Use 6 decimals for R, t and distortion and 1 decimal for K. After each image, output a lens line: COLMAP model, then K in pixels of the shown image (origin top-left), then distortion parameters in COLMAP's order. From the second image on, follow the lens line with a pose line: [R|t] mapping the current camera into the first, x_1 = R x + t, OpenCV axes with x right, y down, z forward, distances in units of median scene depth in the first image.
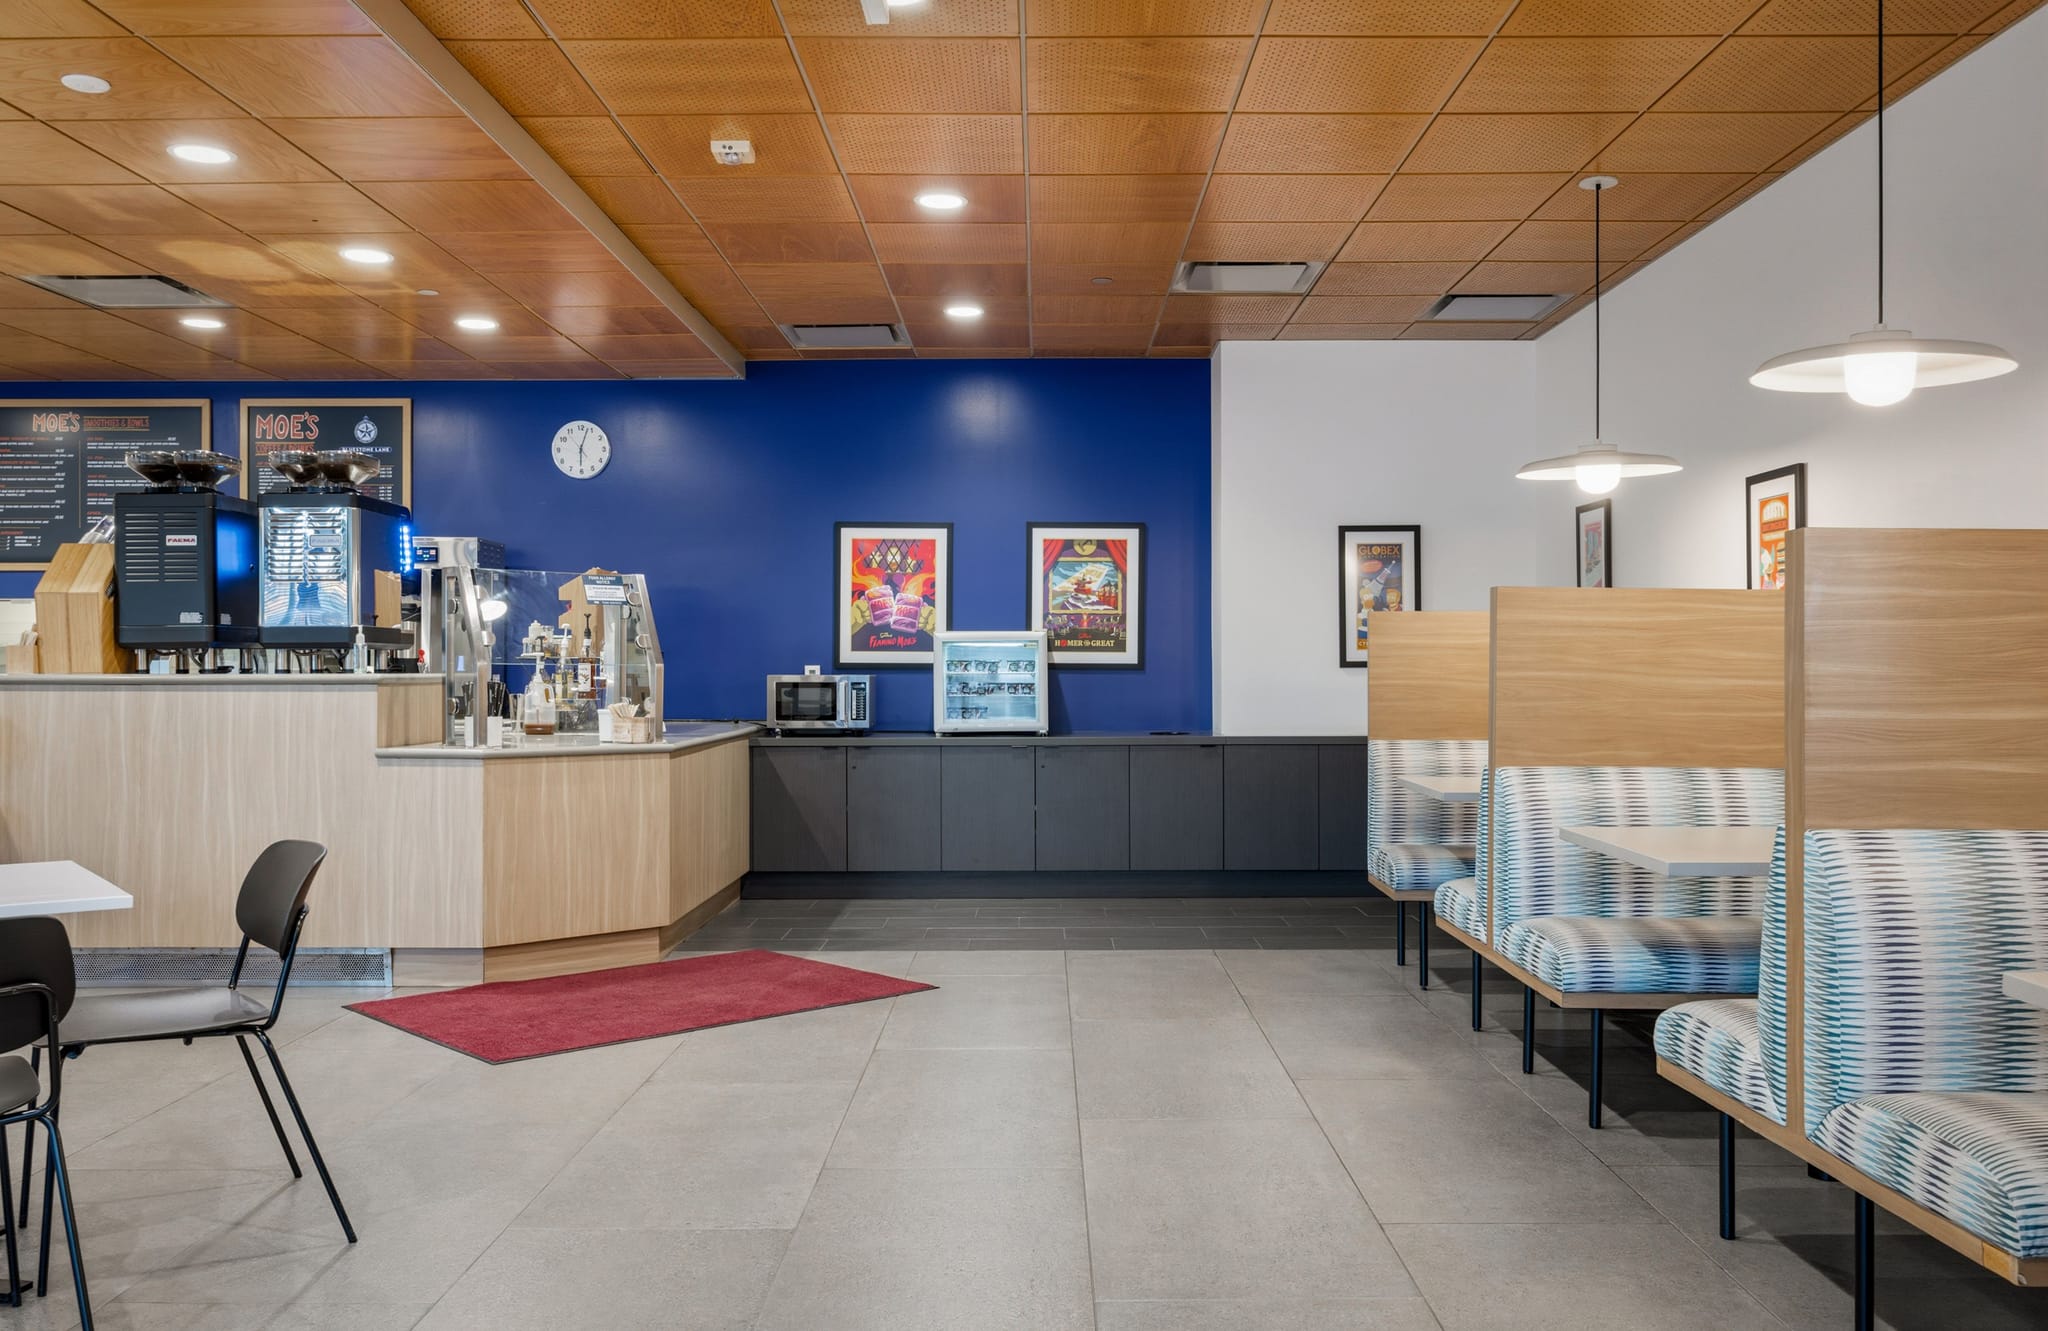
lens RADIAL K [[1700.3, 0, 1040.2], [0, 1700.3, 657.2], [0, 0, 1]] dist [-0.000537, 0.011278]
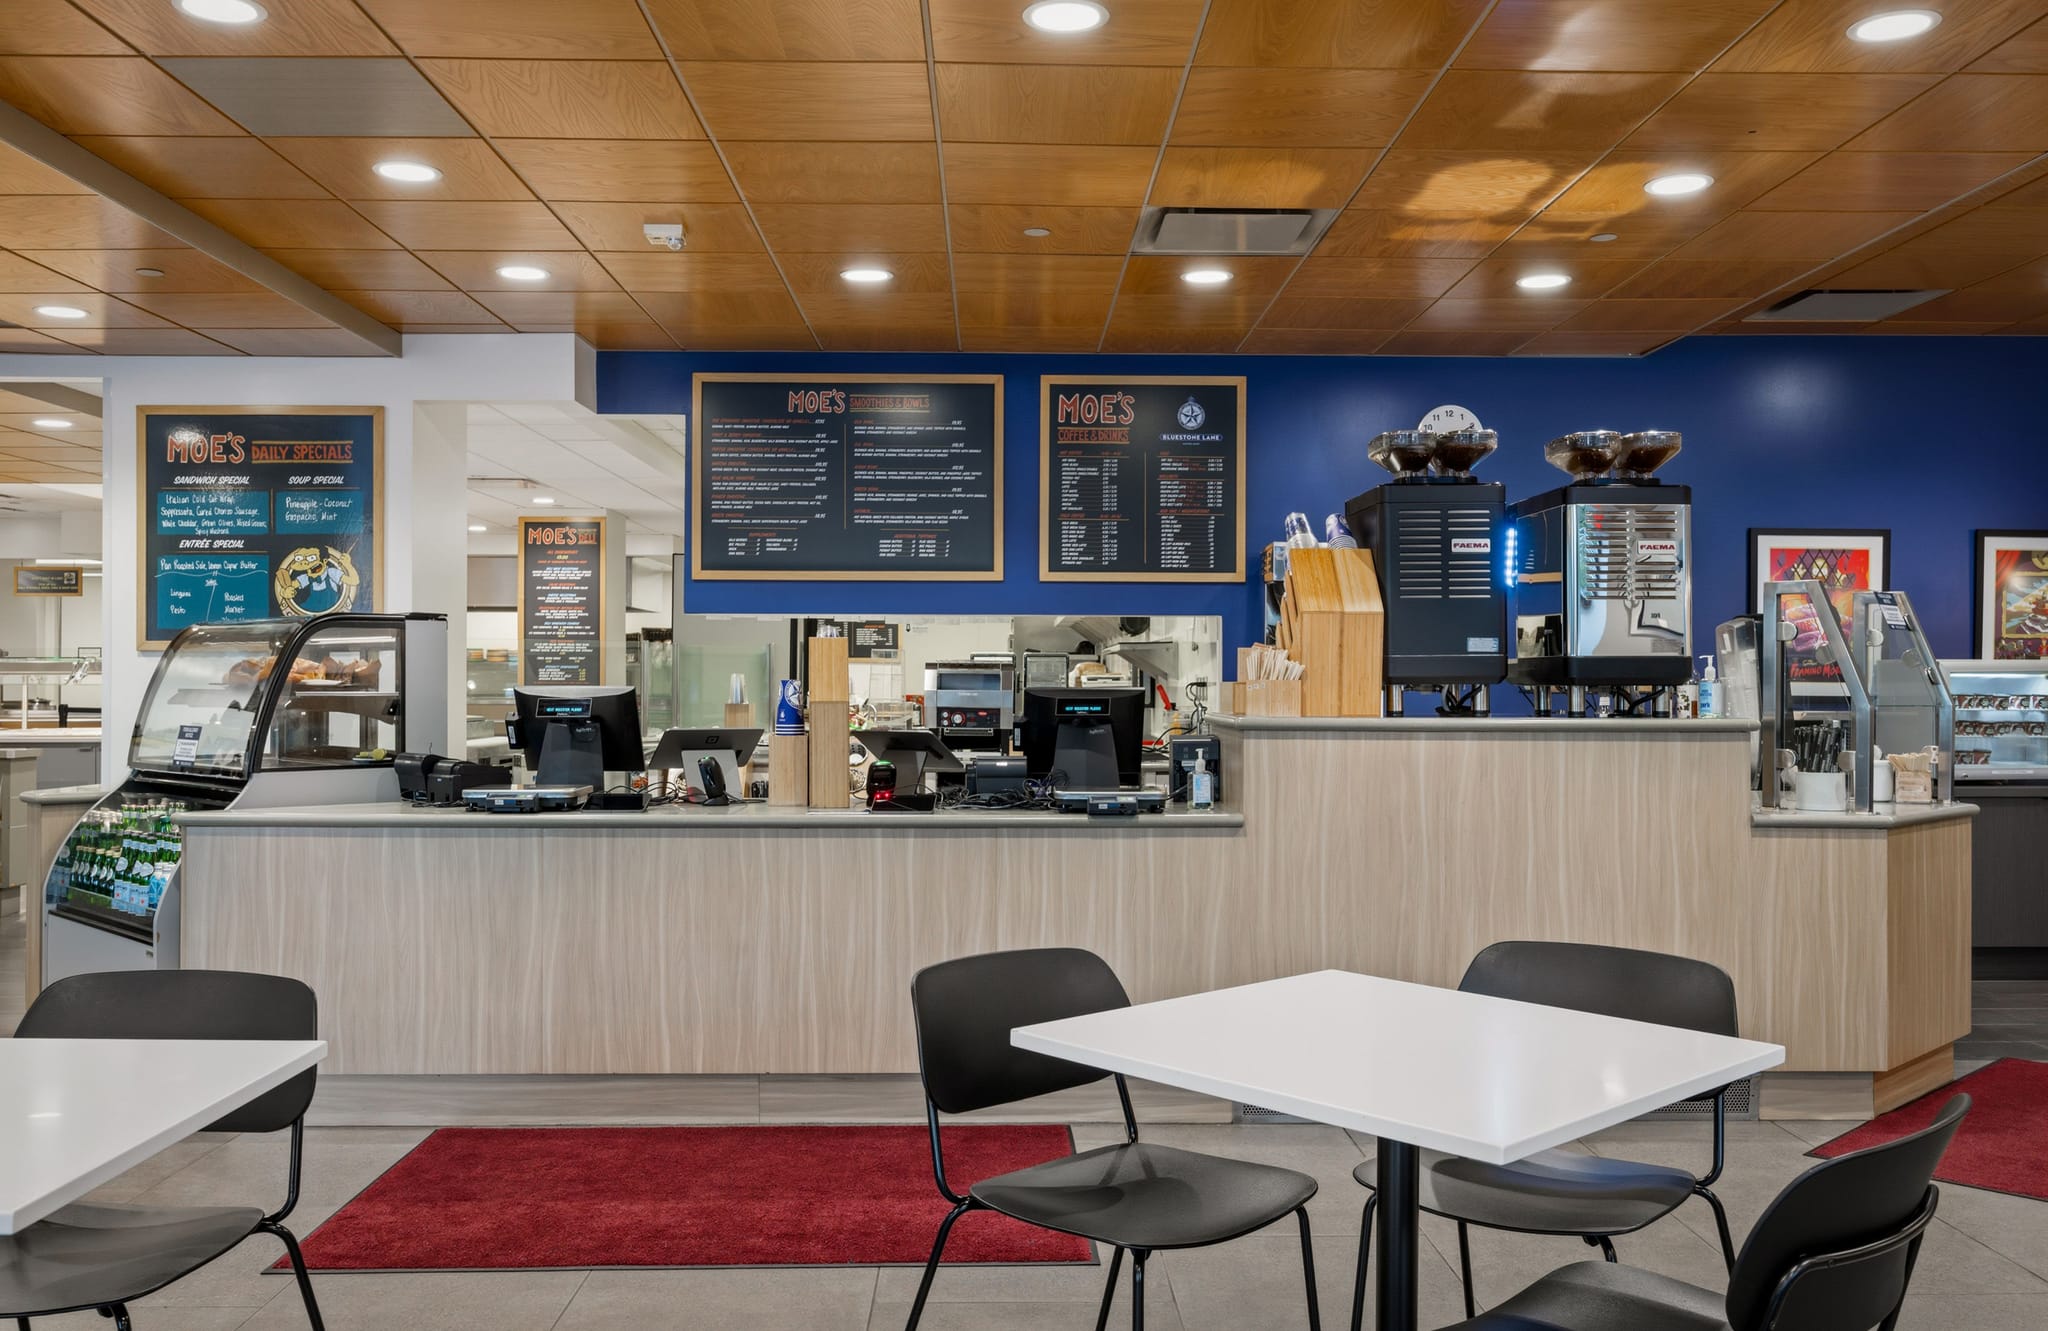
lens RADIAL K [[1700.3, 0, 954.6], [0, 1700.3, 697.3], [0, 0, 1]] dist [-0.000537, 0.011278]
pose [[0.999482, 0.004825, 0.031820, -0.666360], [-0.005401, 0.999823, 0.018037, -0.010516], [-0.031727, -0.018199, 0.999331, 0.201689]]
